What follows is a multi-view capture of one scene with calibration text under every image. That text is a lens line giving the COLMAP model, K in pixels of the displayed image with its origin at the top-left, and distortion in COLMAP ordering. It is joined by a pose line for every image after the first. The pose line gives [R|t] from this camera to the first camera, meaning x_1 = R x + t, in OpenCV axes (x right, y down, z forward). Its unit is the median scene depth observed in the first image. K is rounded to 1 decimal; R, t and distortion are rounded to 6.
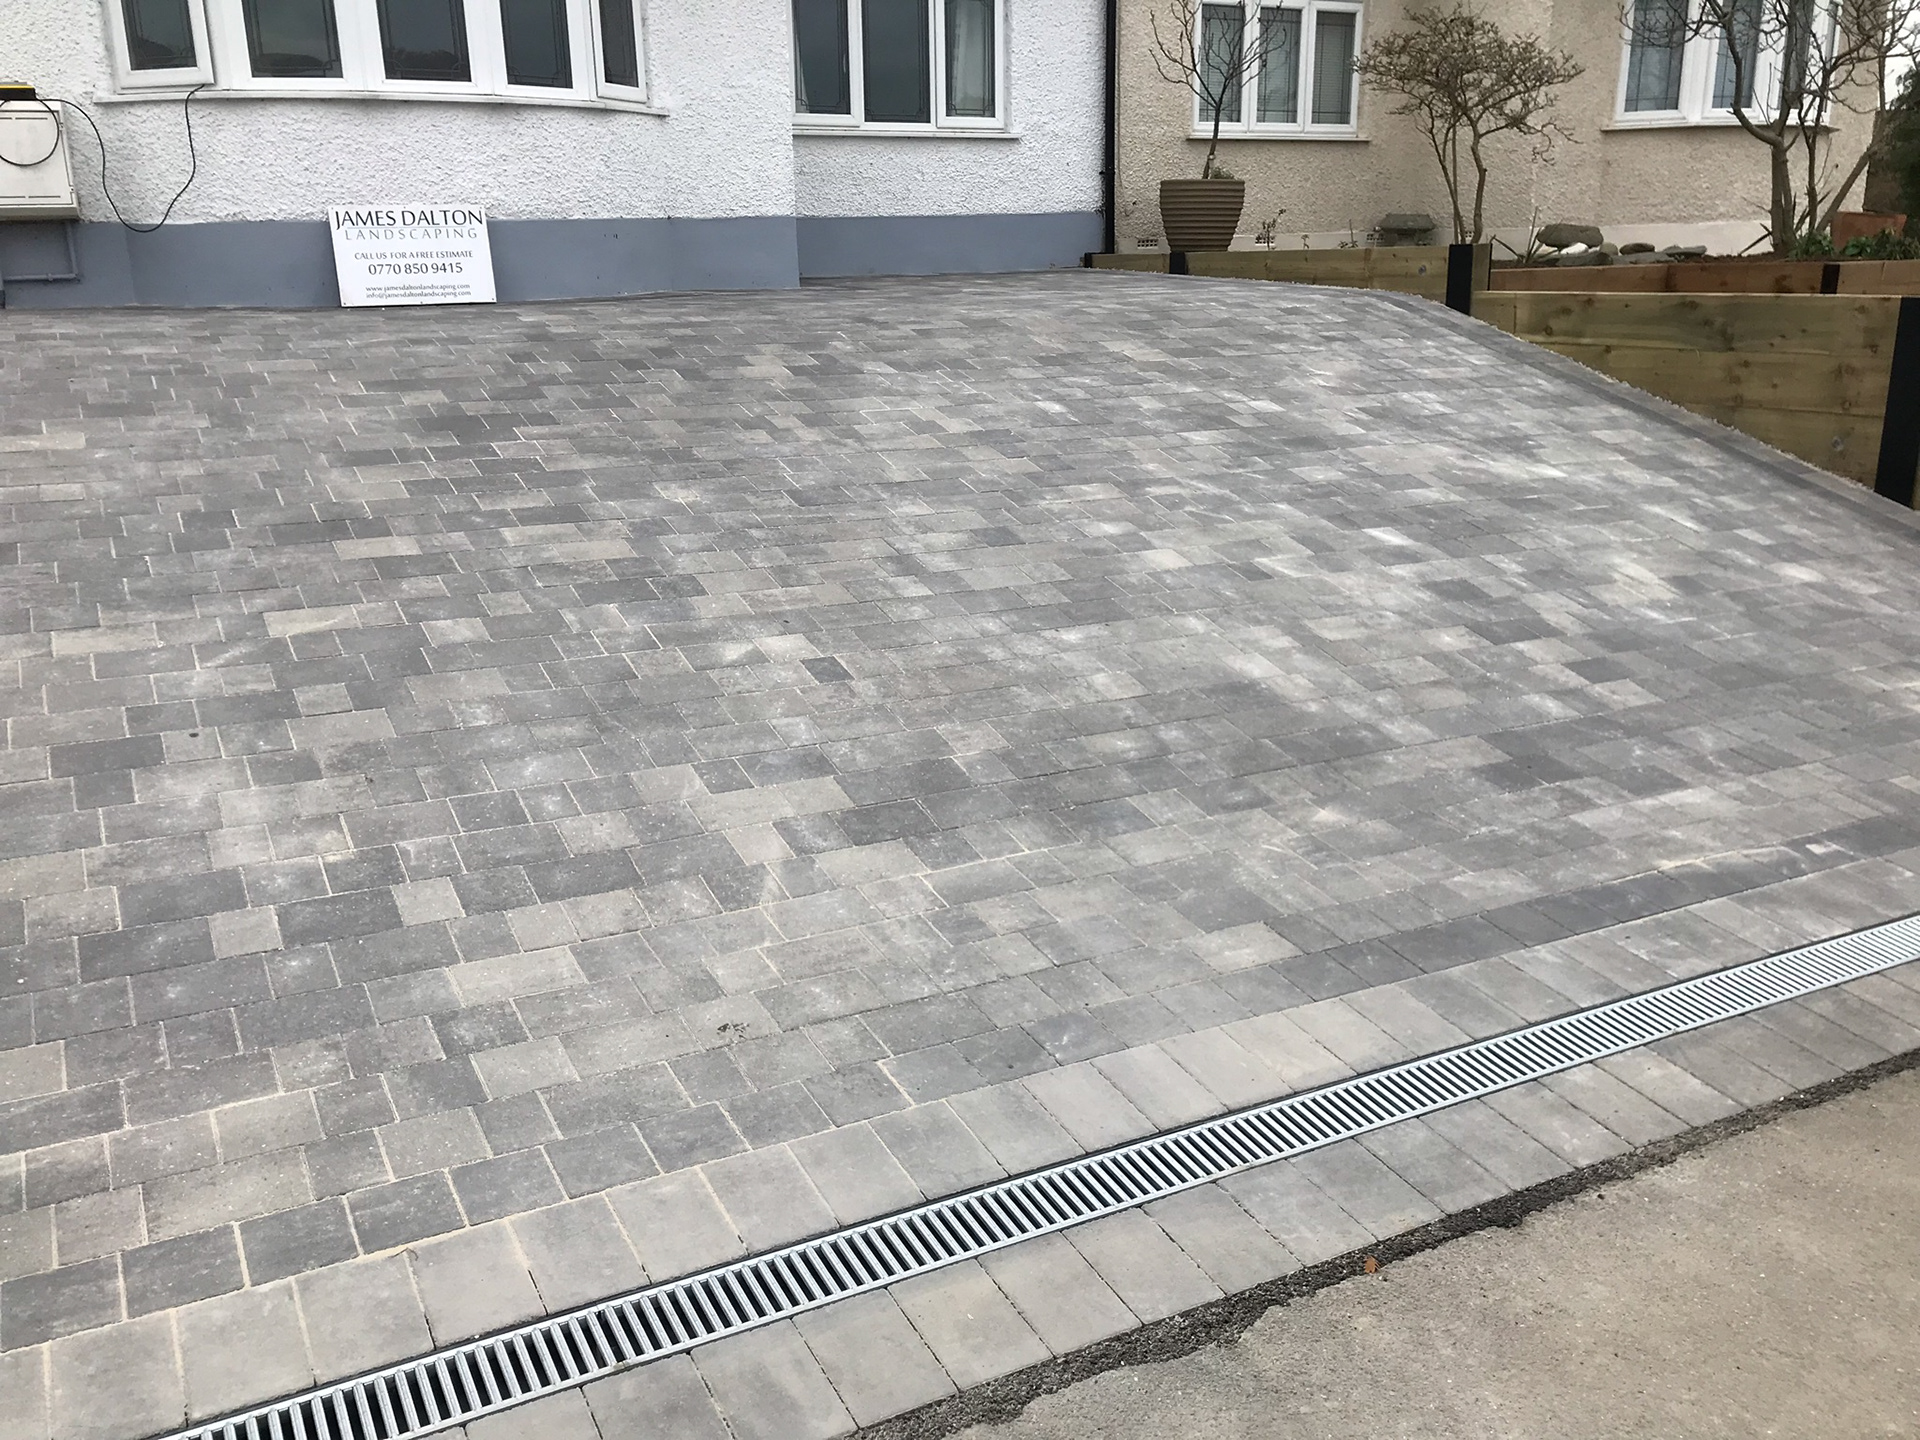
lens RADIAL K [[1594.5, 0, 936.3], [0, 1594.5, 700.8], [0, 0, 1]] dist [0.014404, 0.010383]
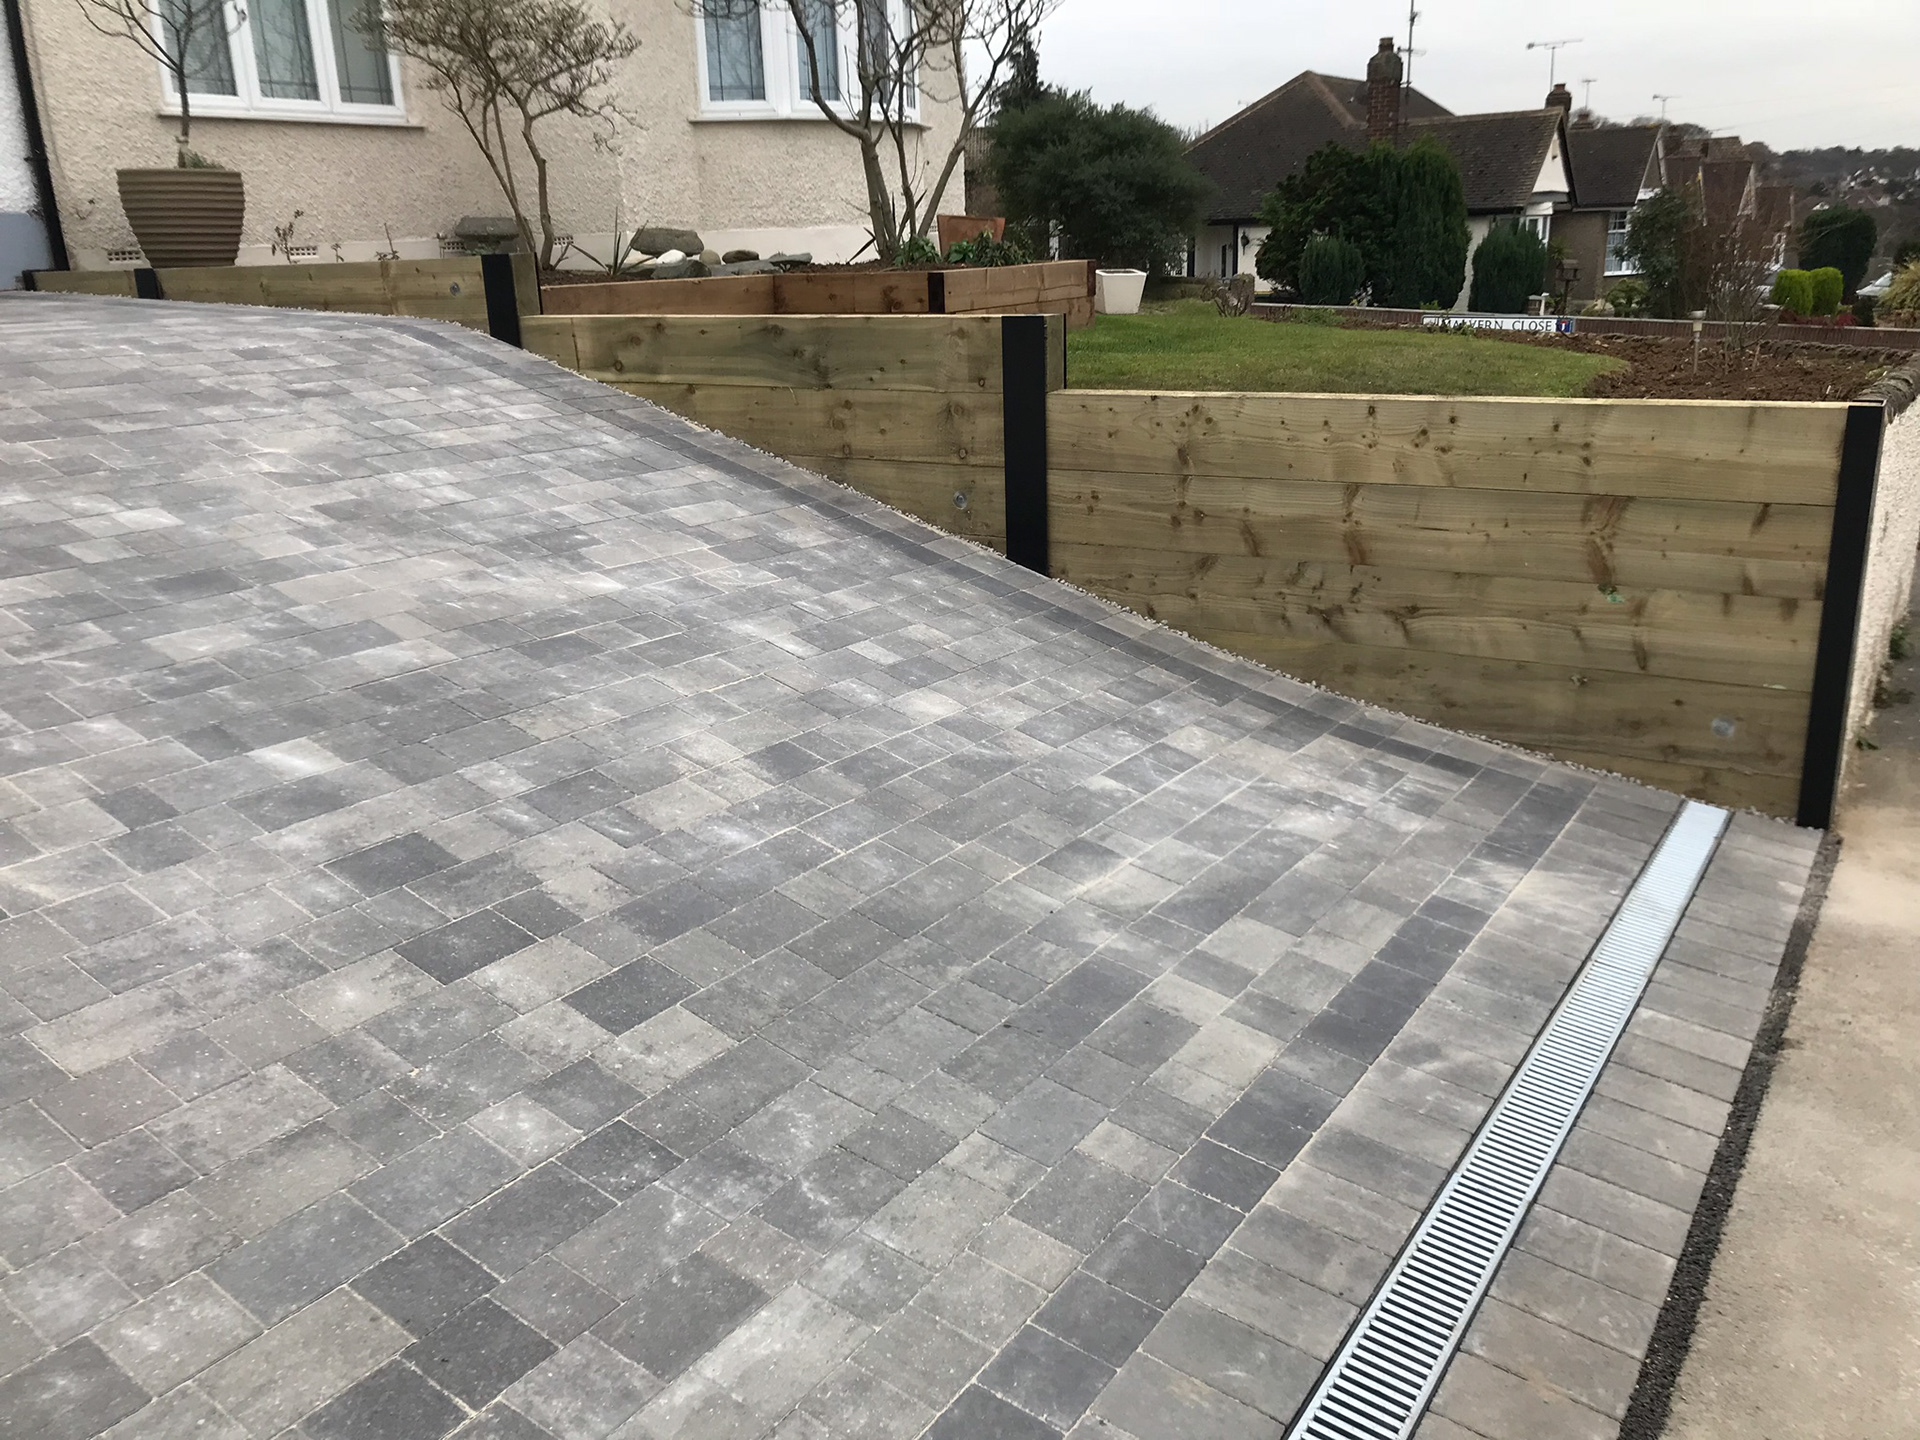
lens RADIAL K [[1557.5, 0, 953.7], [0, 1557.5, 718.0], [0, 0, 1]] dist [0.036787, -0.042224]
pose [[0.883010, -0.147751, 0.445491, 0.210705], [0.142750, 0.988736, 0.044977, -0.095231], [-0.447119, 0.023878, 0.894156, 0.330557]]
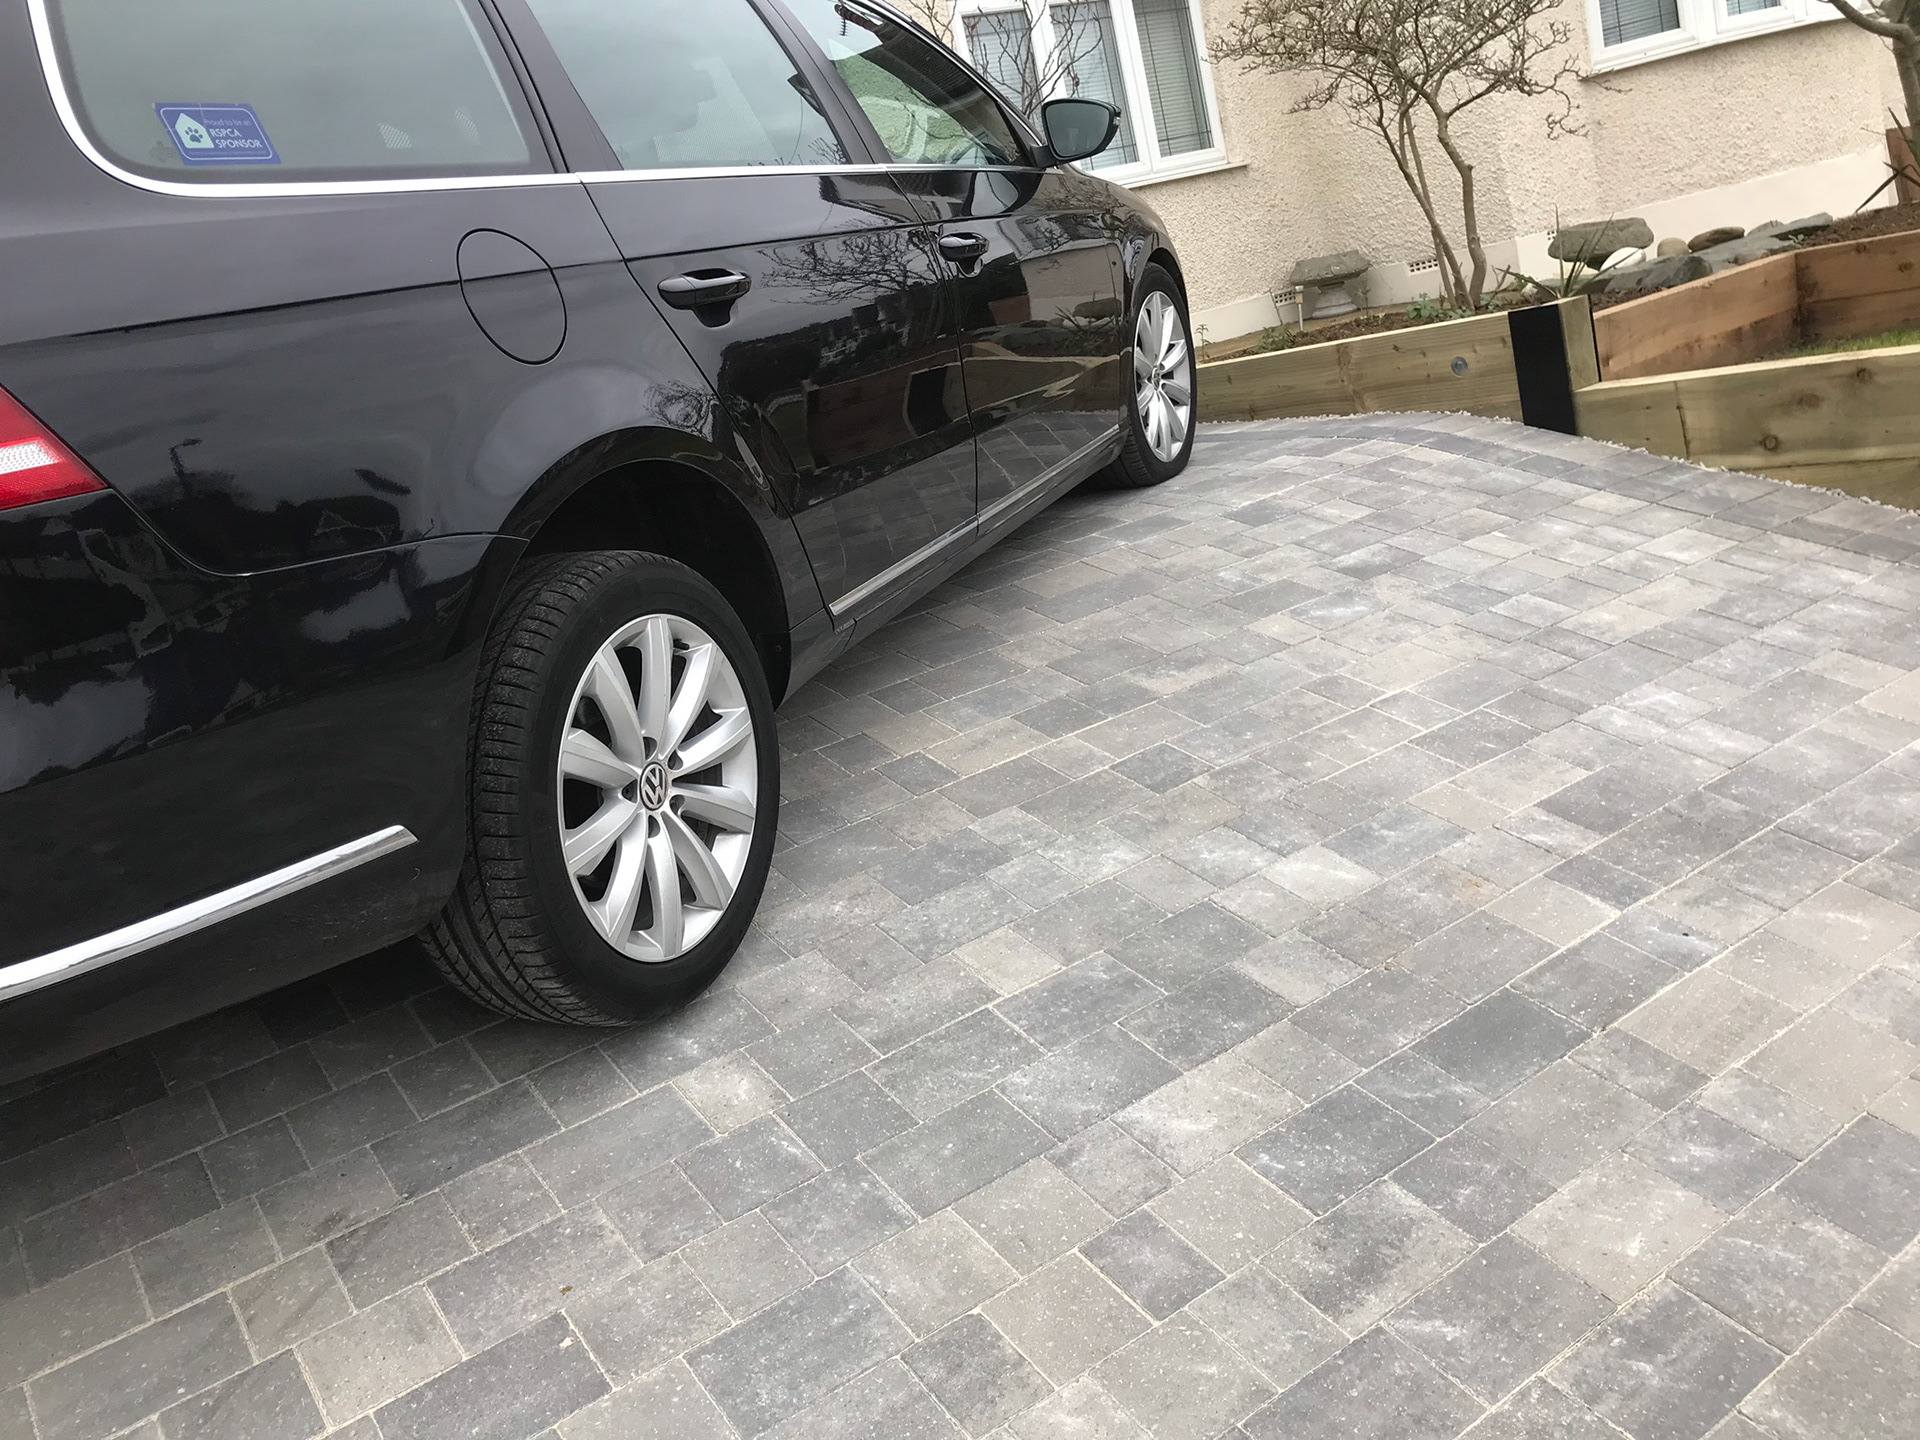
lens RADIAL K [[1580.3, 0, 943.0], [0, 1580.3, 685.2], [0, 0, 1]] dist [0.031579, -0.009741]
pose [[0.974319, -0.219352, 0.050855, 0.117530], [0.222187, 0.973212, -0.059088, -0.237565], [-0.036531, 0.068870, 0.996957, 0.666772]]
